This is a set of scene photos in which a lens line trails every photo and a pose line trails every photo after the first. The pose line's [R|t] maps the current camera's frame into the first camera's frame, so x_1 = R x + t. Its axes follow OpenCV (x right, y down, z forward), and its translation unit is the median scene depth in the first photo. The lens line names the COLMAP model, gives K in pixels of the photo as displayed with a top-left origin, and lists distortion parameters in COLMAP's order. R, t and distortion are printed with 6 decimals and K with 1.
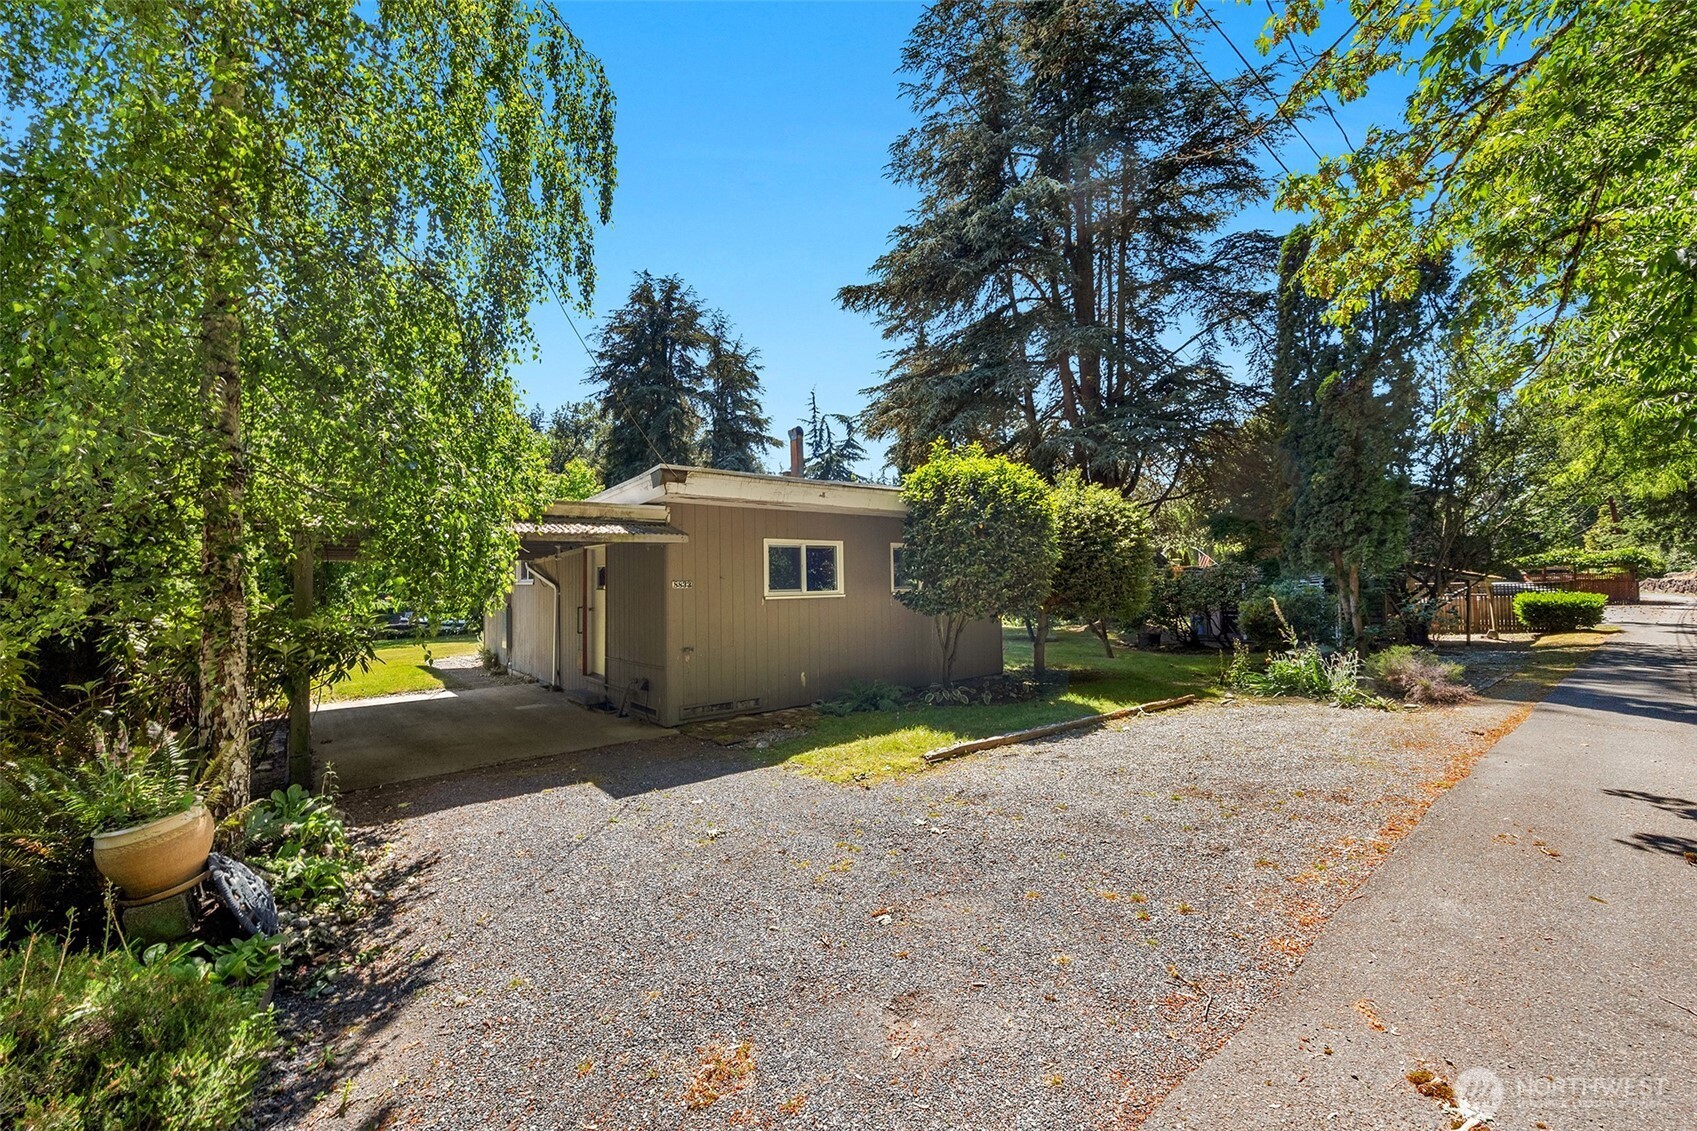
lens RADIAL K [[692.7, 0, 845.9], [0, 692.7, 544.2], [0, 0, 1]] dist [-0.008229, -0.000106]
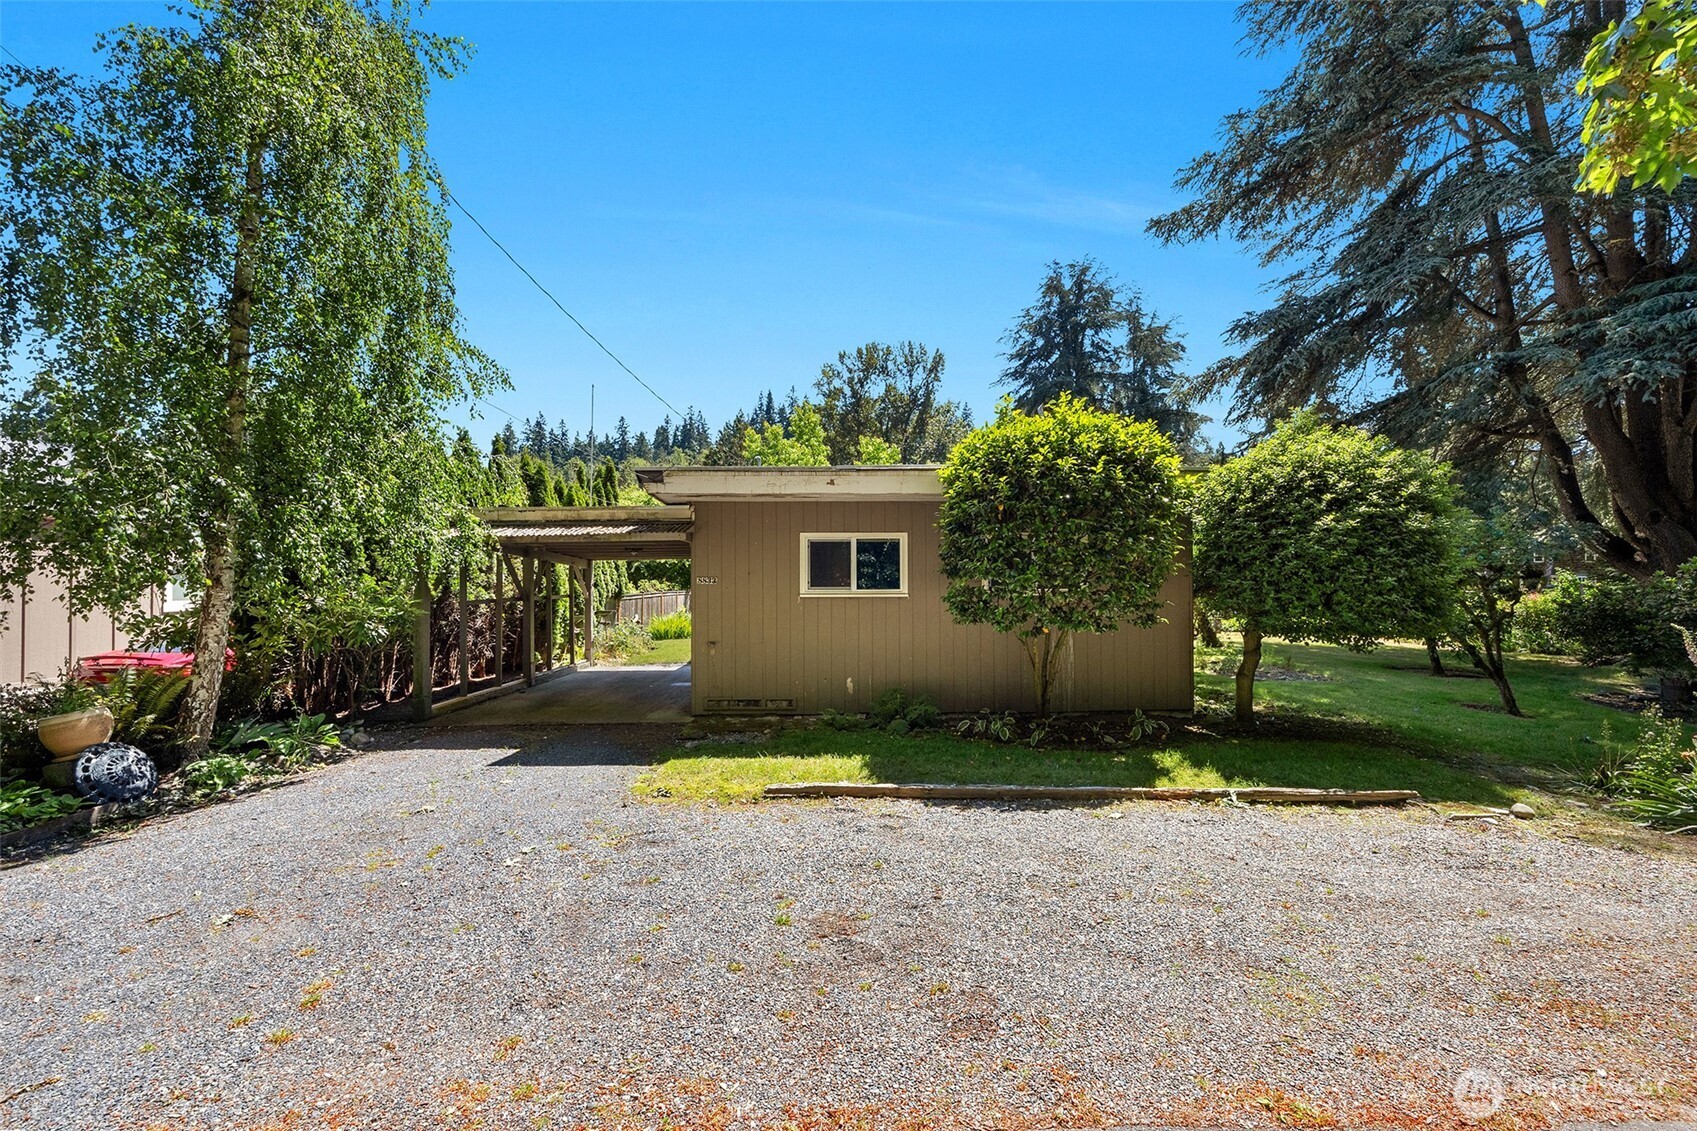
lens RADIAL K [[681.8, 0, 848.5], [0, 681.8, 565.5], [0, 0, 1]] dist [-0.001996, -0.000080]
pose [[0.777419, -0.001836, -0.628981, 0.498791], [0.024497, 0.999325, 0.027361, 0.011613], [0.628506, -0.036679, 0.776939, 0.301041]]
